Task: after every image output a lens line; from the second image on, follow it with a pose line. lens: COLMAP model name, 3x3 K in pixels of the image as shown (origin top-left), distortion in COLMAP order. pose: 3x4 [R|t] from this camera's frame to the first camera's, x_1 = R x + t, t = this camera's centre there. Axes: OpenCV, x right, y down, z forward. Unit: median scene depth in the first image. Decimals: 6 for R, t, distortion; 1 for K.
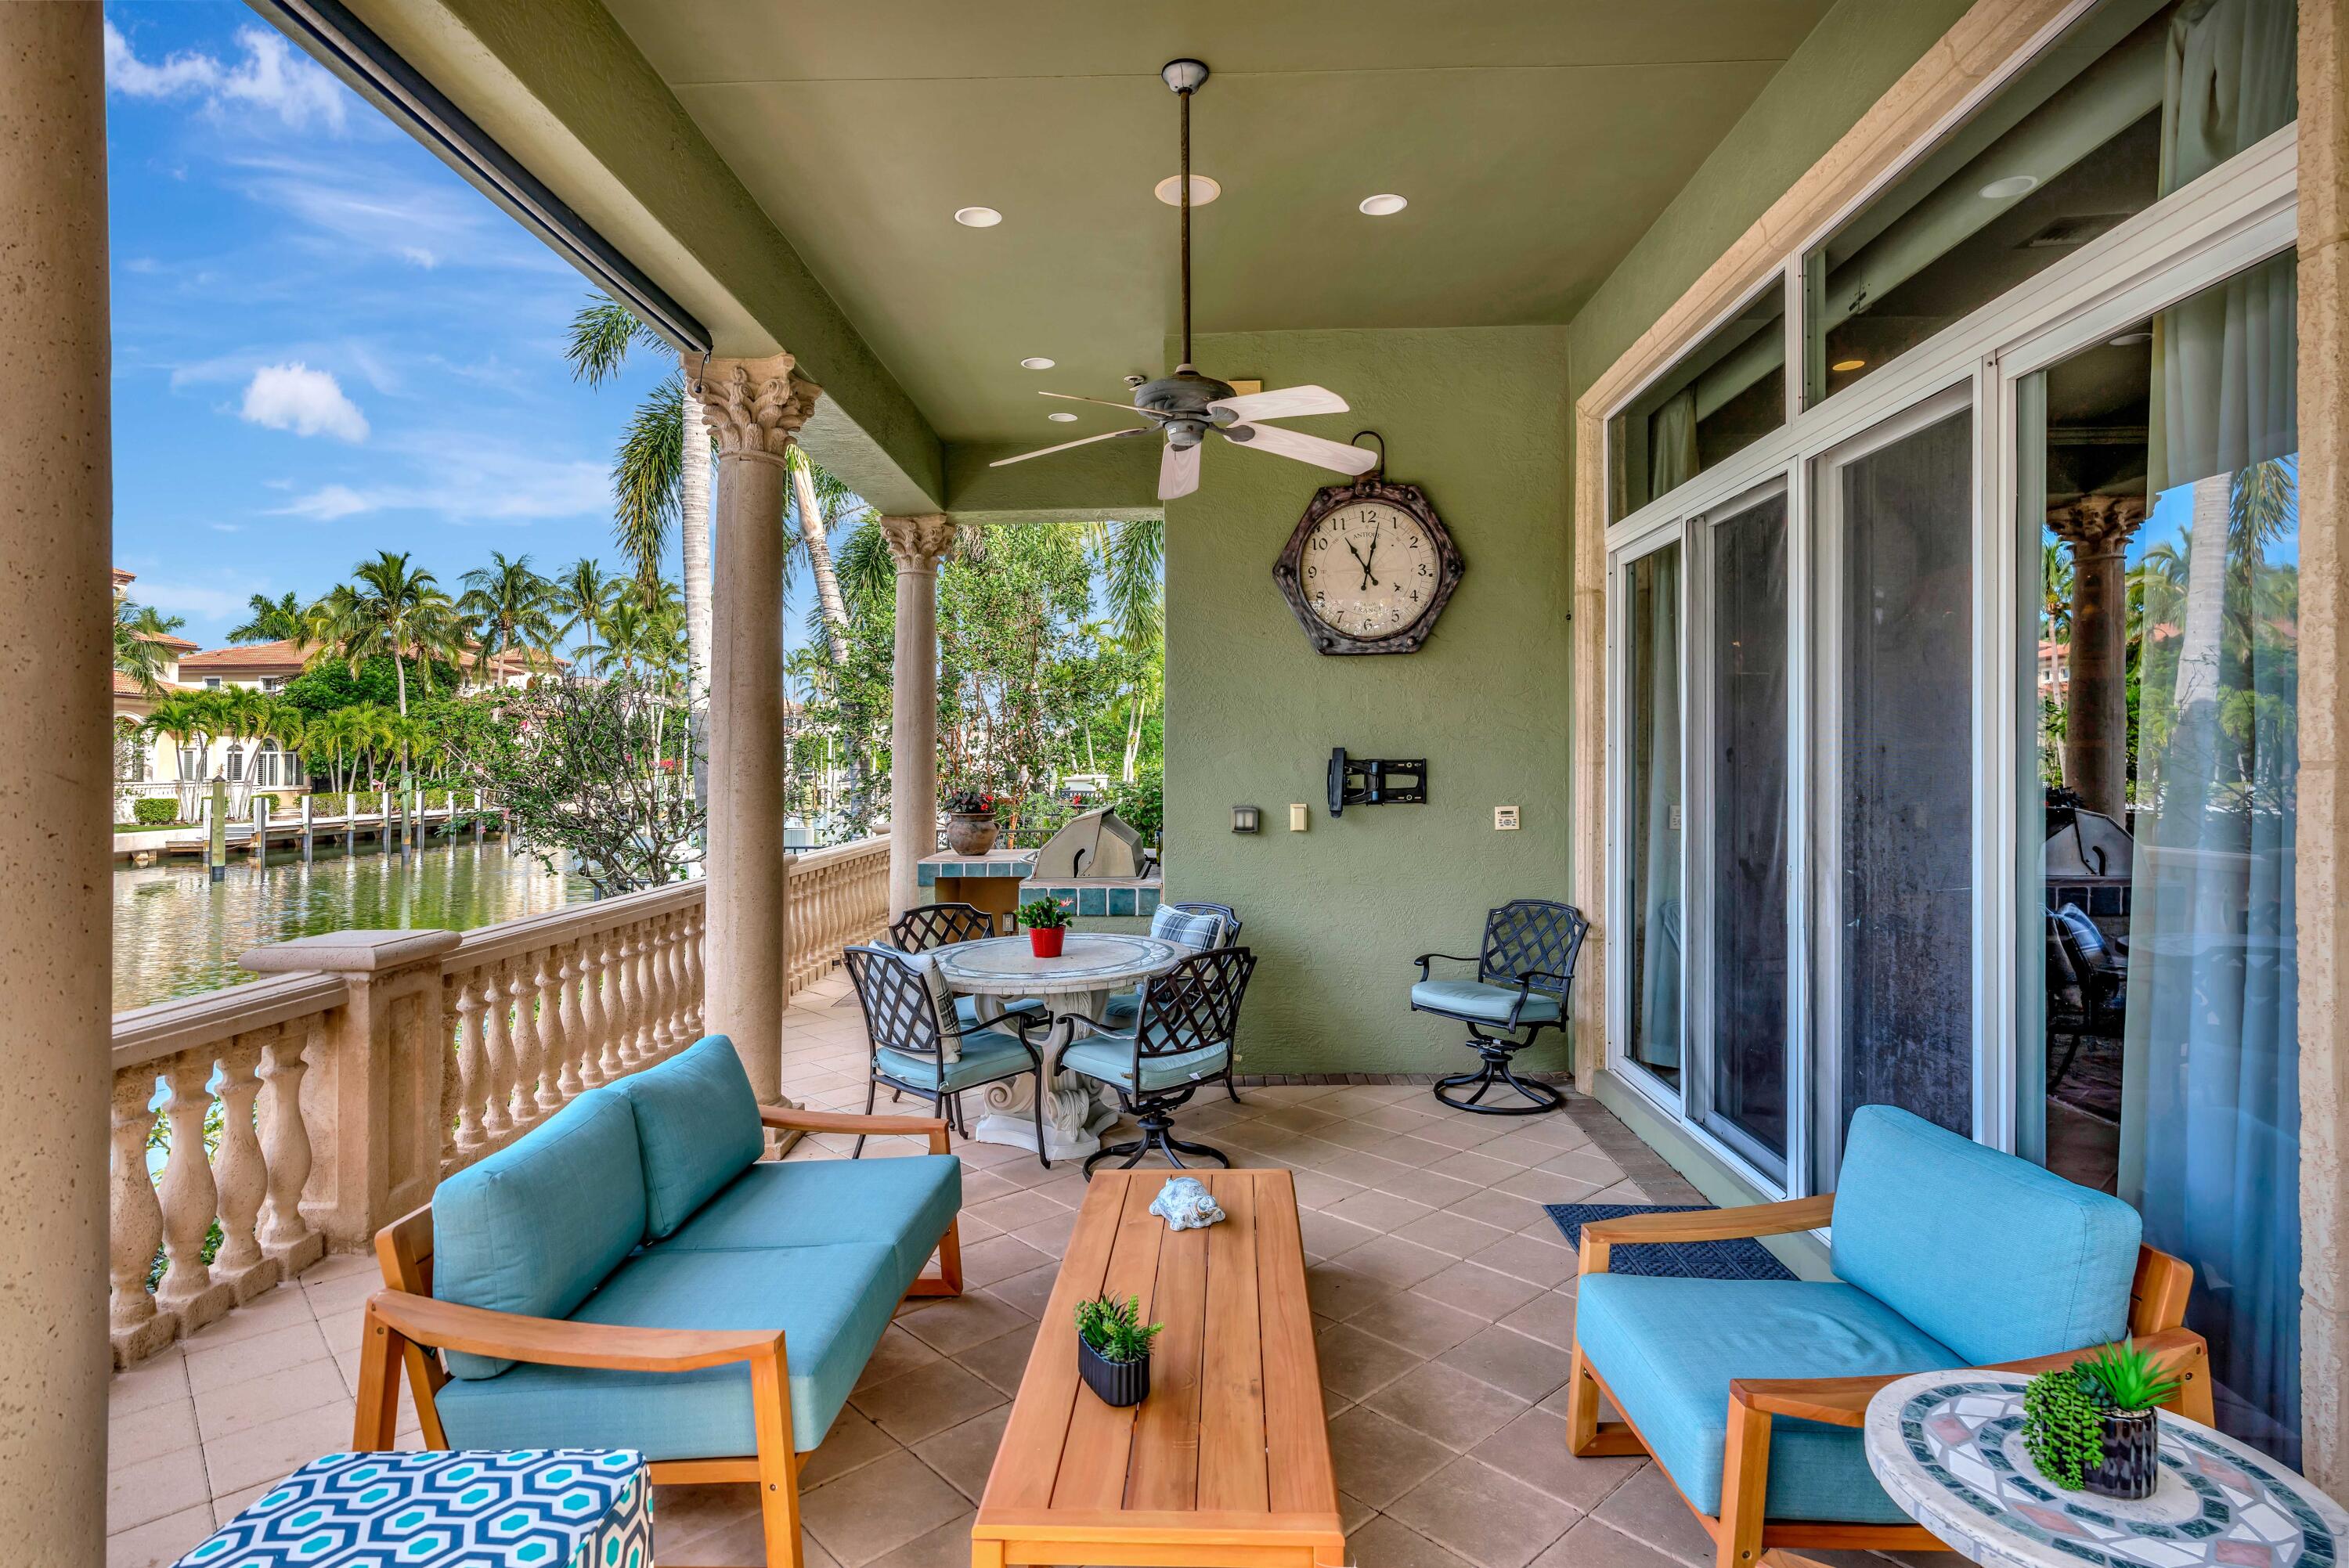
lens RADIAL K [[1206.3, 0, 1181.5], [0, 1206.3, 774.6], [0, 0, 1]] dist [-0.002013, -0.000319]
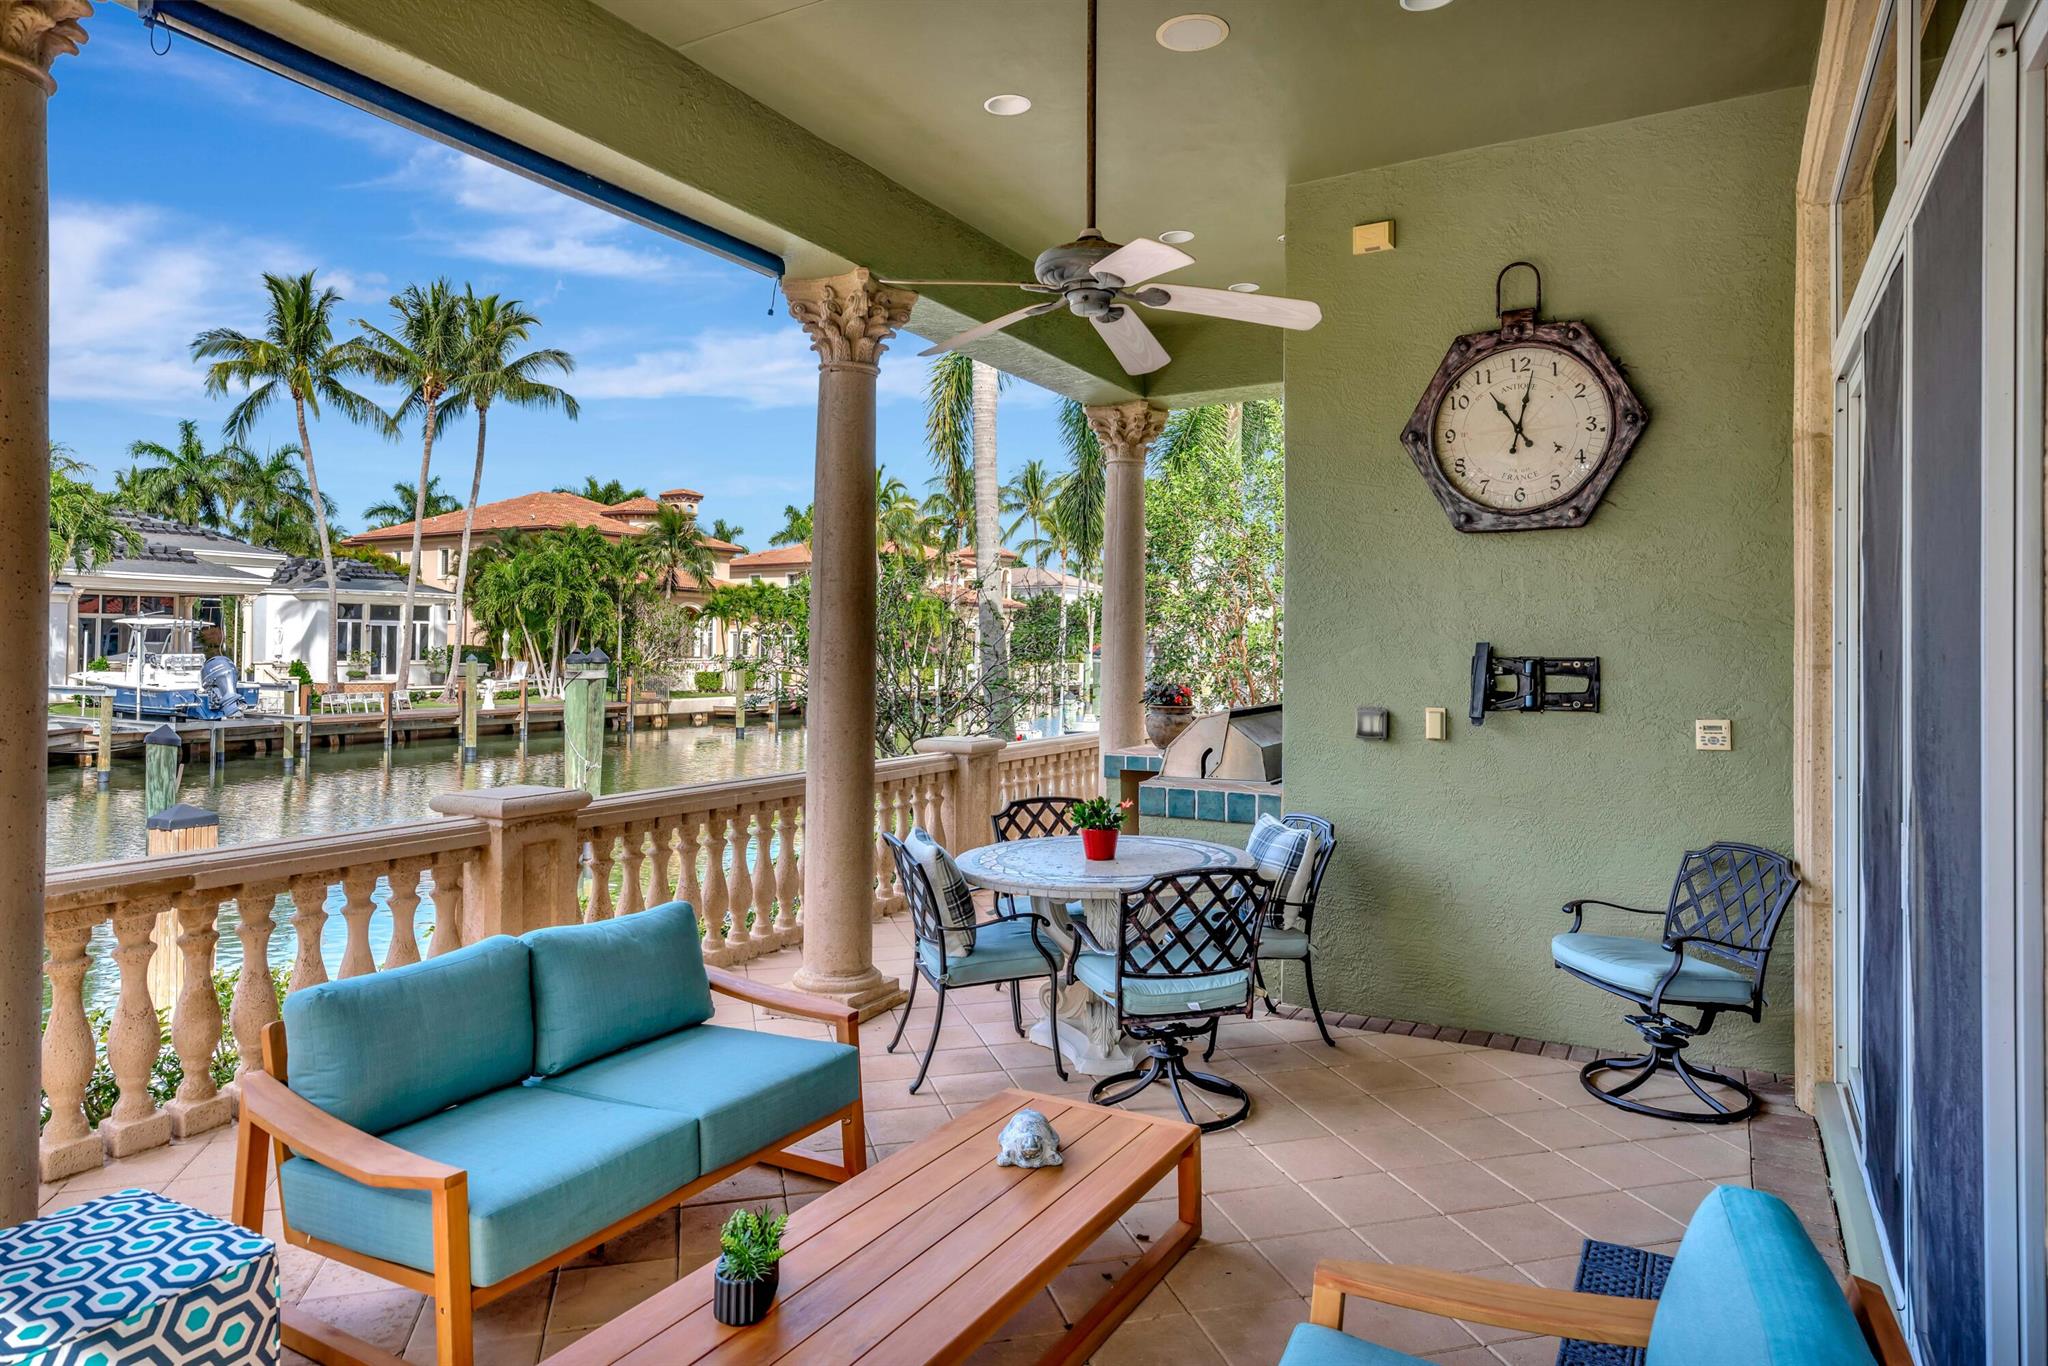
lens RADIAL K [[1234.3, 0, 1022.5], [0, 1234.3, 646.0], [0, 0, 1]] dist [-0.003319, 0.002519]
pose [[0.882334, 0.010399, -0.470509, 0.255561], [-0.016267, 0.999832, -0.008407, -0.007522], [0.470343, 0.015071, 0.882355, 0.092796]]
